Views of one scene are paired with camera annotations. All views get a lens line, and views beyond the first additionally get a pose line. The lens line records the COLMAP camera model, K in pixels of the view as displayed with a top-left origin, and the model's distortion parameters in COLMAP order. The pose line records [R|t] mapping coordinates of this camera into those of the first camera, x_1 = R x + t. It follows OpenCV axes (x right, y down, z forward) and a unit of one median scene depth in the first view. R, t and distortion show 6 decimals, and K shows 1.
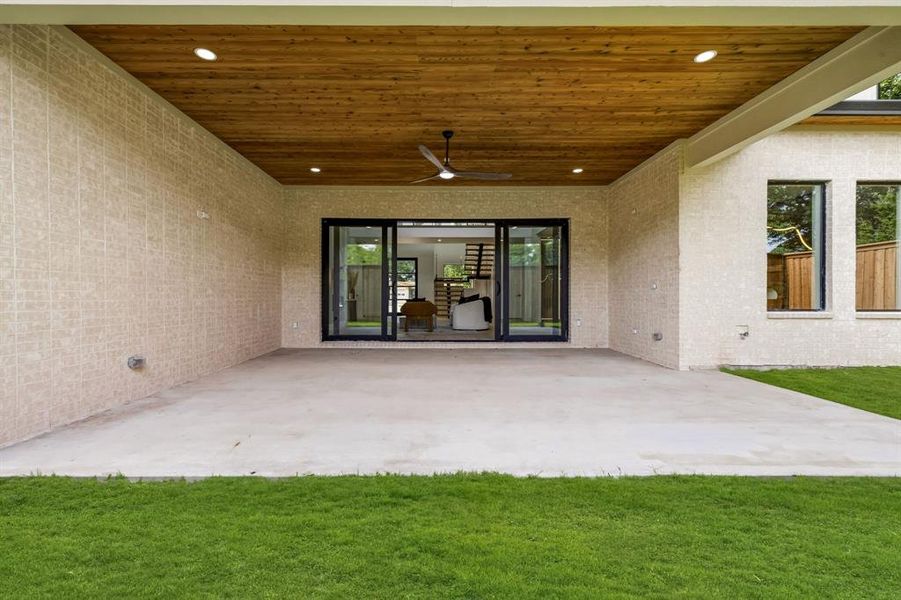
lens RADIAL K [[401.0, 0, 447.9], [0, 401.0, 296.1], [0, 0, 1]] dist [0.000815, -0.000128]
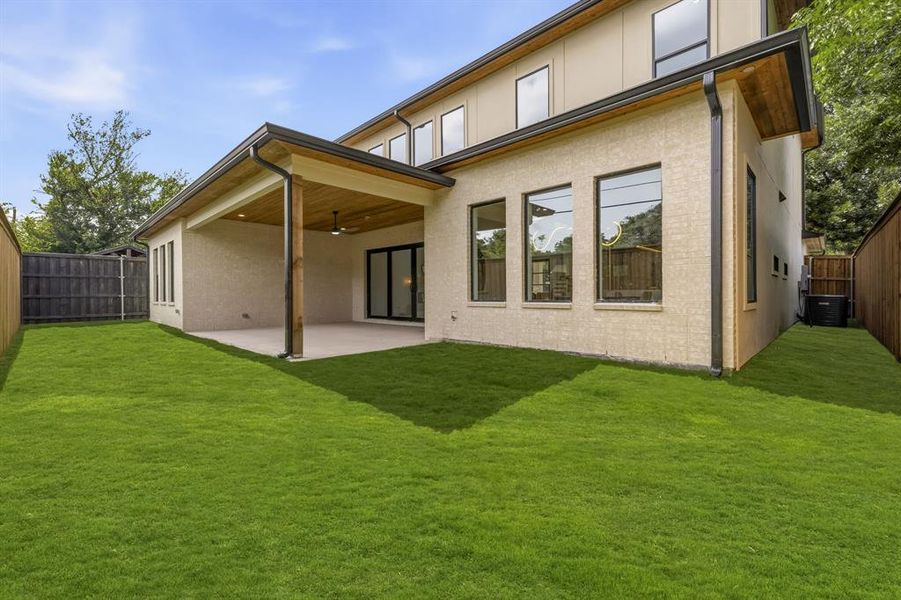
lens RADIAL K [[401.0, 0, 447.9], [0, 401.0, 296.1], [0, 0, 1]] dist [0.000815, -0.000128]
pose [[0.692757, -0.003959, -0.721160, 1.734031], [0.008951, 0.999955, 0.003108, 0.015242], [0.721116, -0.008608, 0.692761, -0.001231]]
